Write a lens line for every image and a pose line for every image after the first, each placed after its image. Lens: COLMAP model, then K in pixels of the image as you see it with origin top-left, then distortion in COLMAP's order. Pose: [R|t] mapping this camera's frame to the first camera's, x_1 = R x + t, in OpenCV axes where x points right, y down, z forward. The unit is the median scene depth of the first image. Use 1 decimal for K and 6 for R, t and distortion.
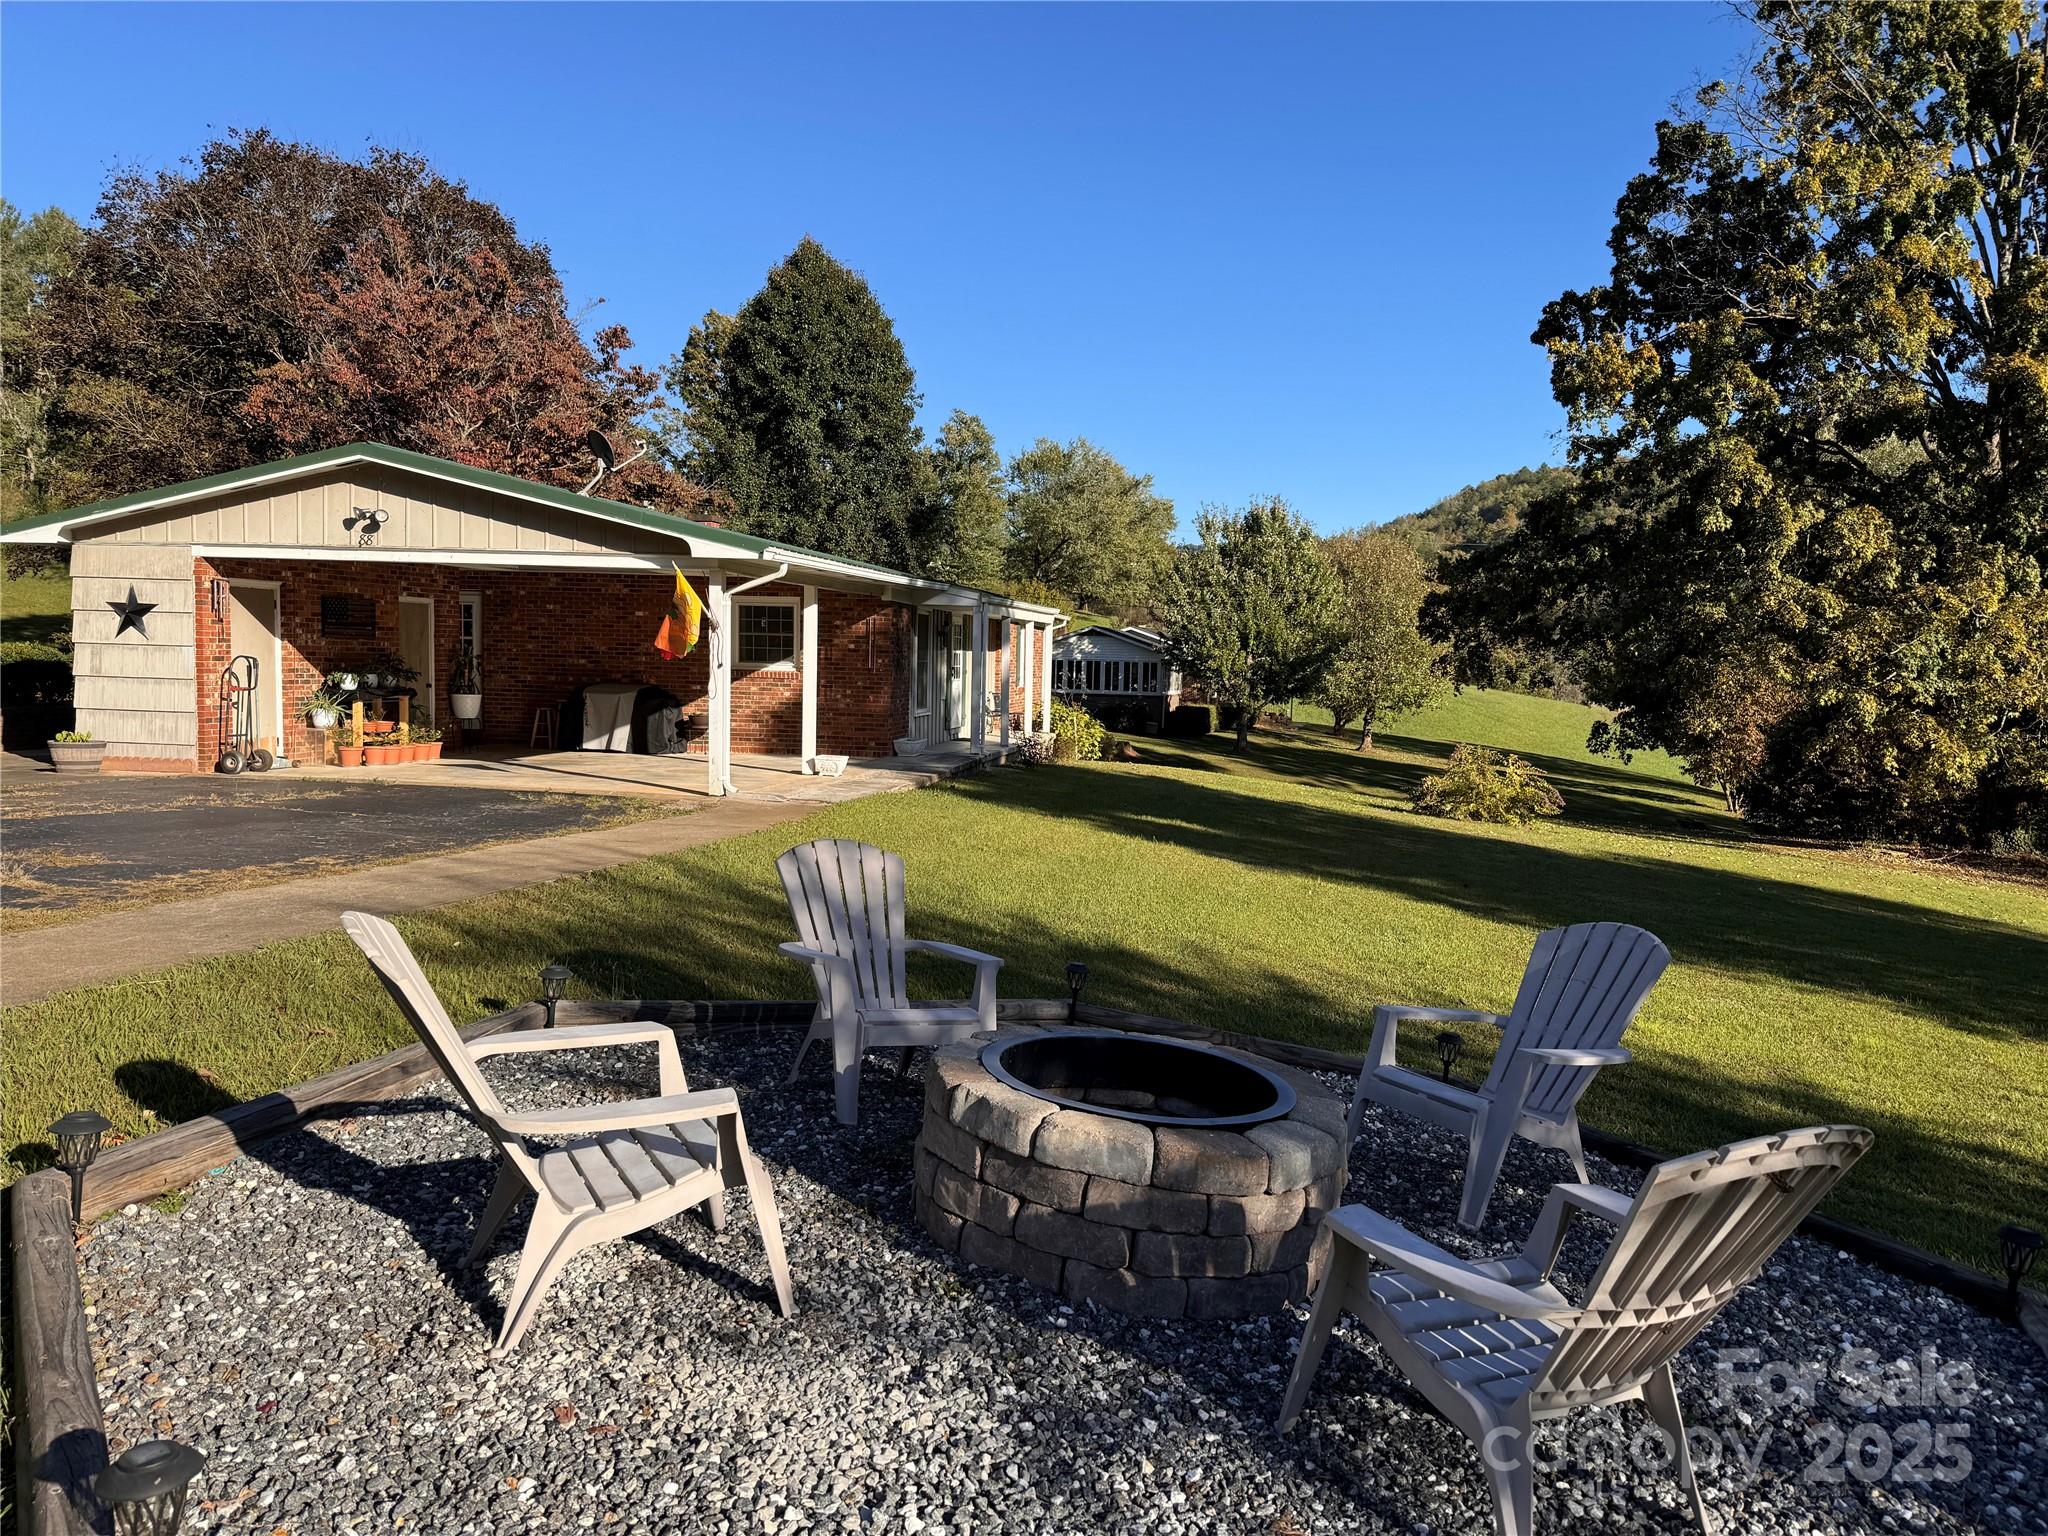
lens RADIAL K [[1429.5, 0, 1040.9], [0, 1429.5, 779.4], [0, 0, 1]] dist [0.074881, -0.070219]
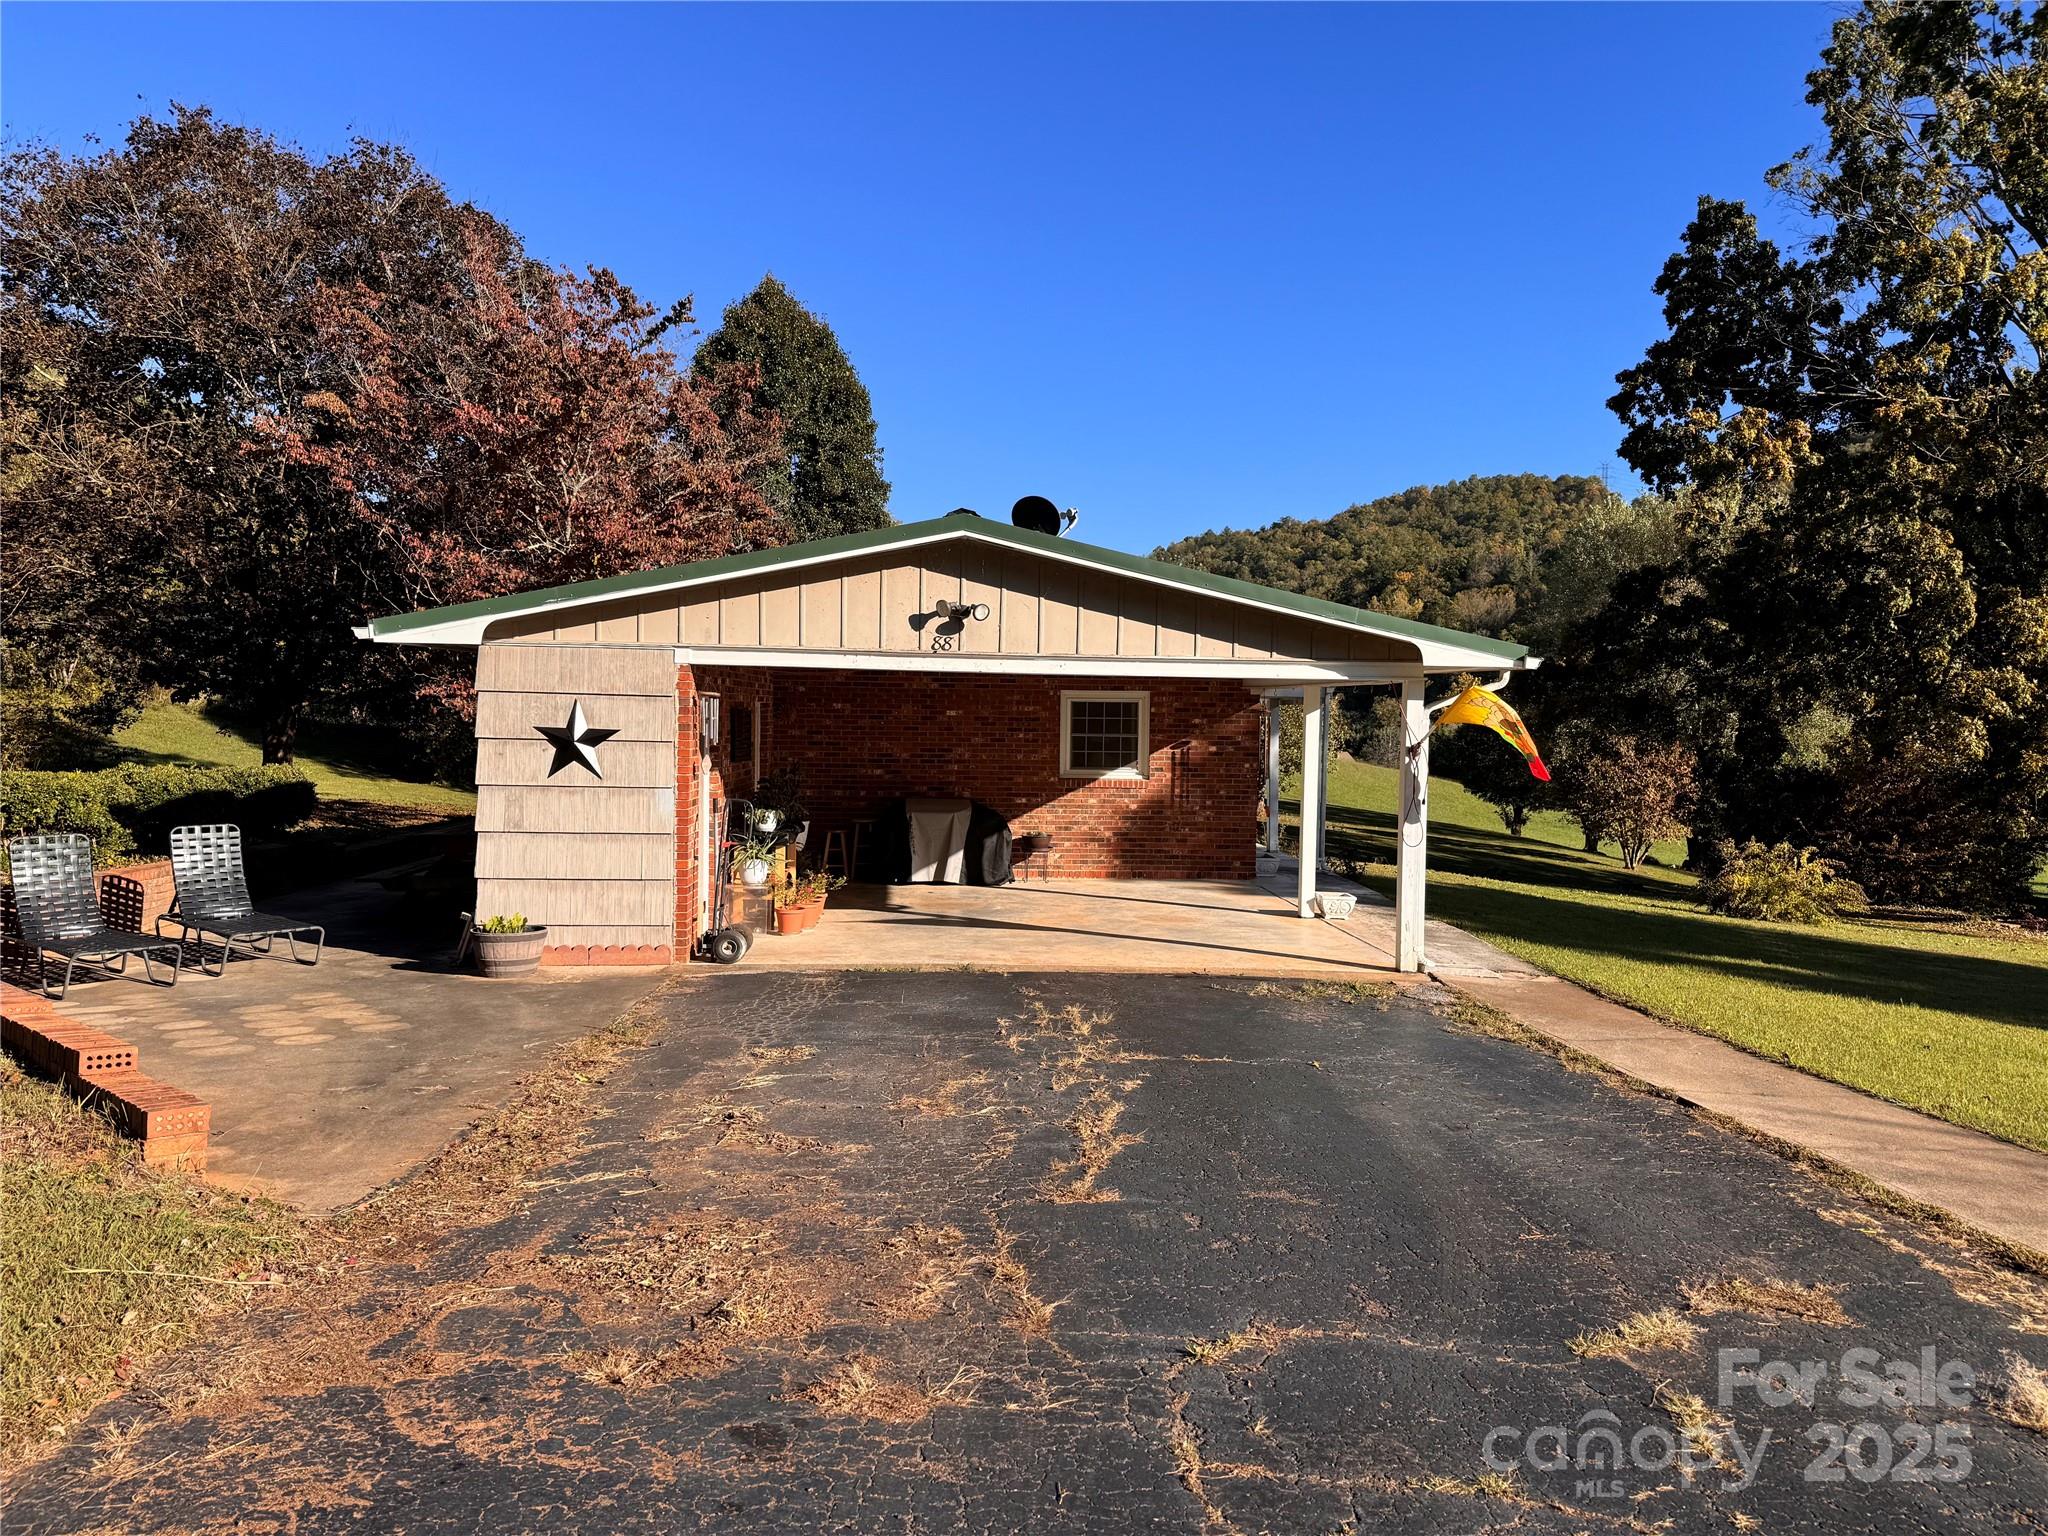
lens RADIAL K [[1416.7, 0, 1024.0], [0, 1416.7, 768.0], [0, 0, 1]] dist [0.068511, -0.067153]
pose [[0.976447, -0.016182, 0.215150, -0.339945], [0.025161, 0.998920, -0.039062, -0.041949], [-0.214285, 0.043555, 0.975800, 0.165819]]
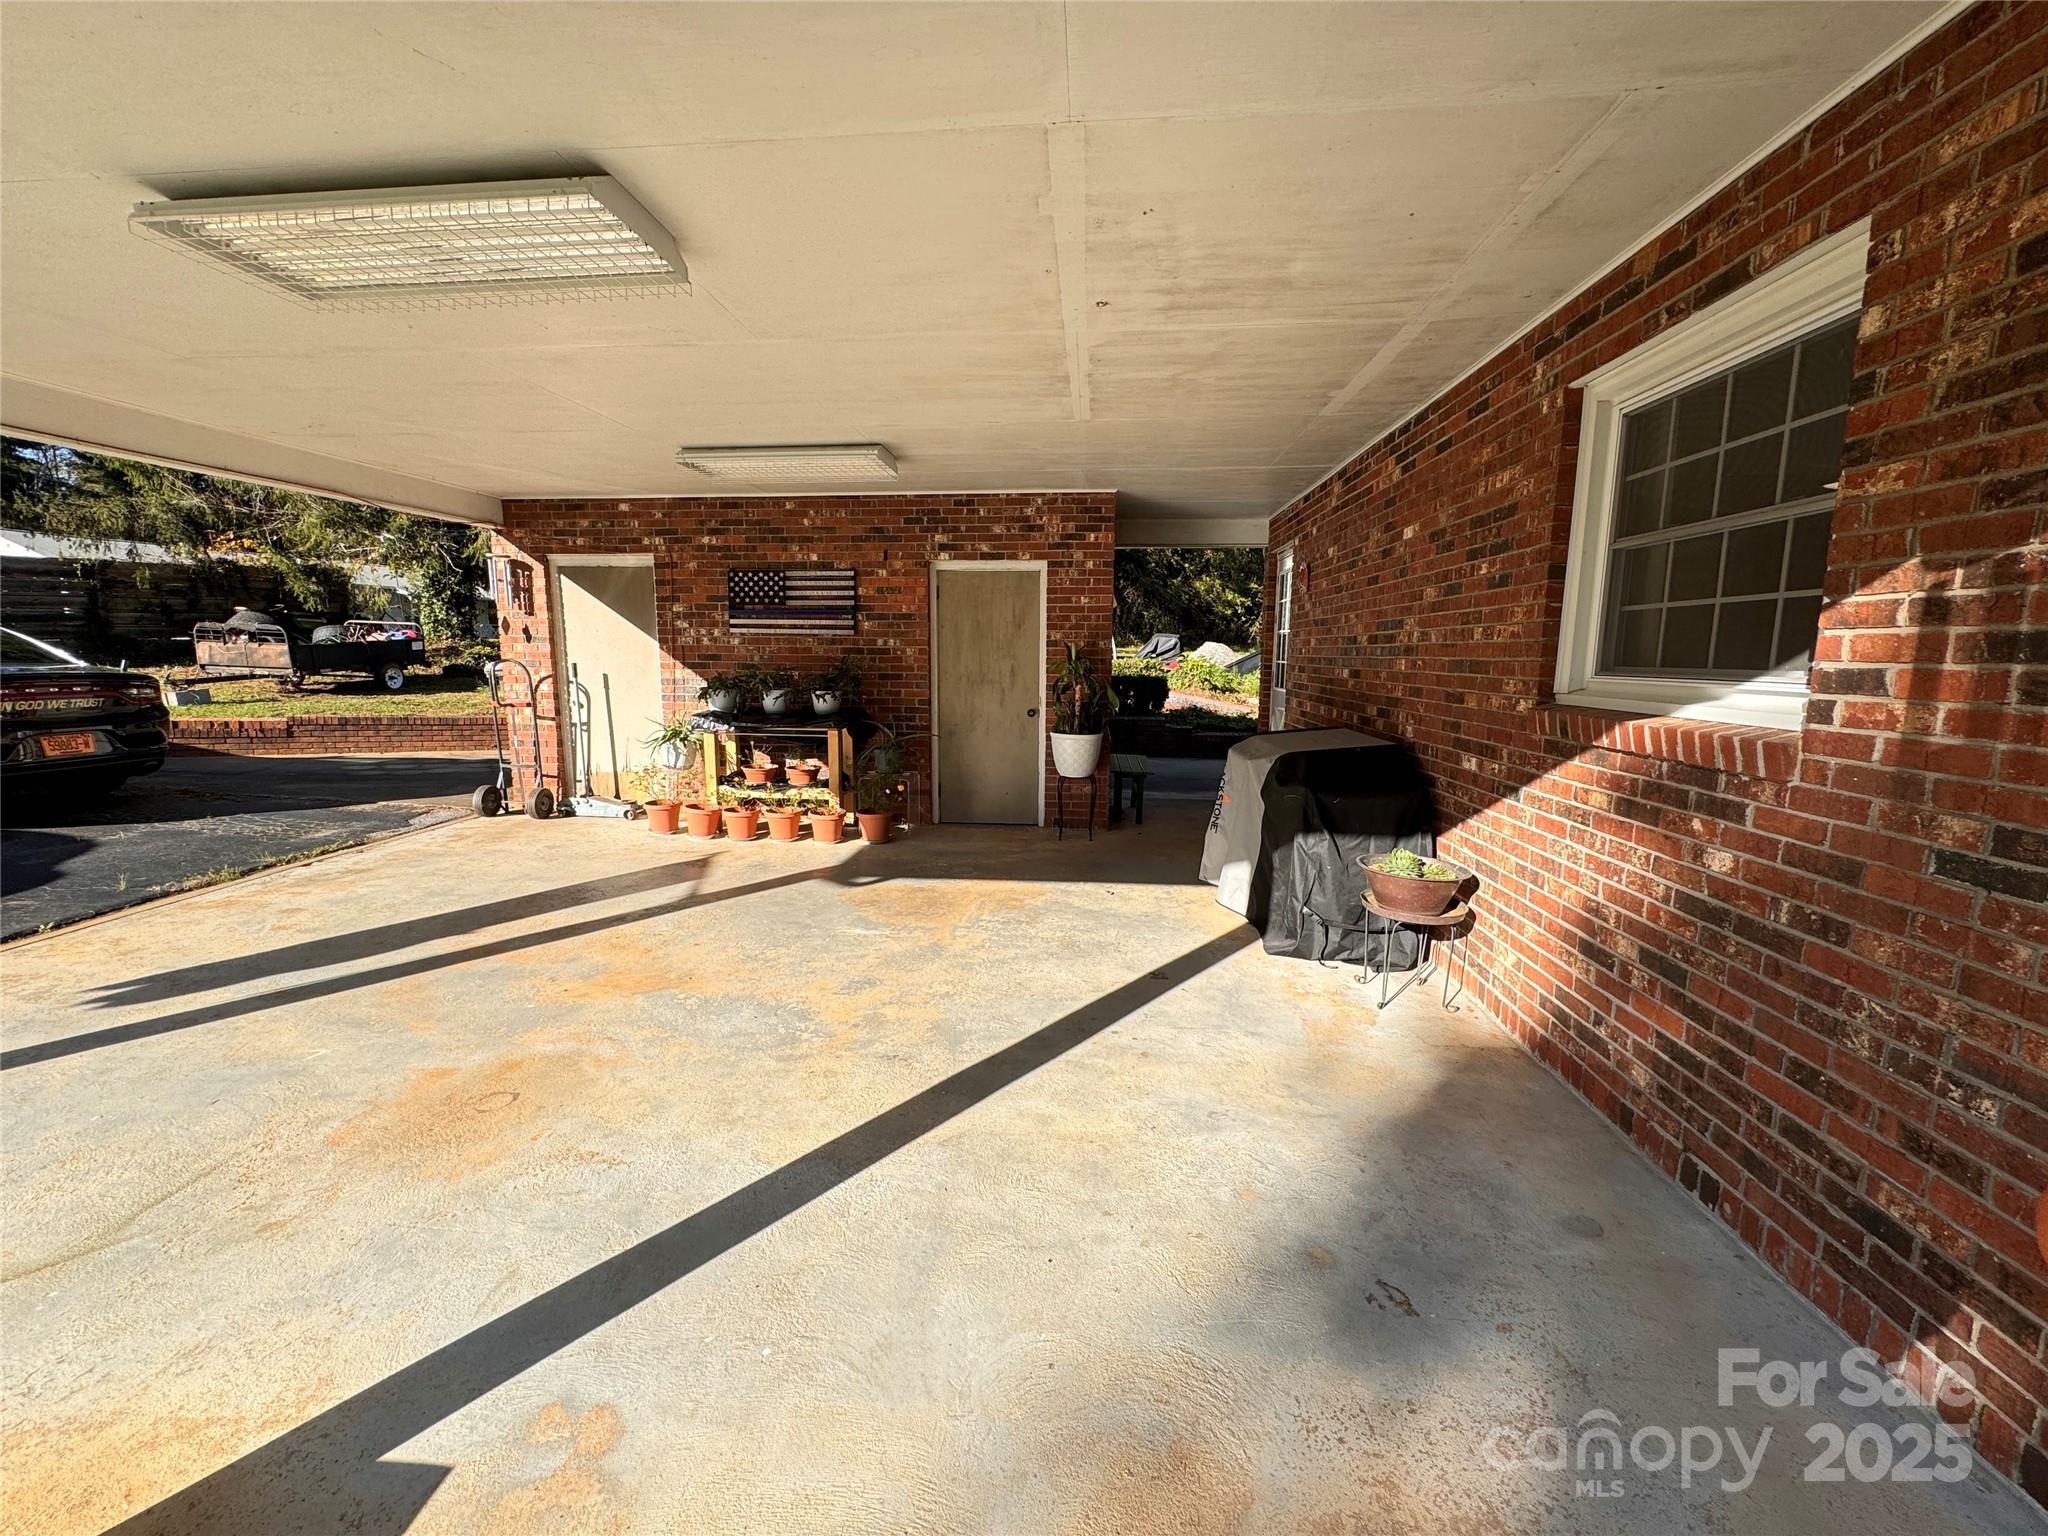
lens RADIAL K [[828.0, 0, 1024.0], [0, 828.0, 768.0], [0, 0, 1]] dist [-0.000964, 0.005413]
pose [[0.045458, 0.119369, -0.991809, -0.067328], [-0.085652, 0.989645, 0.115183, -0.061224], [0.995288, 0.079714, 0.055212, 0.741317]]
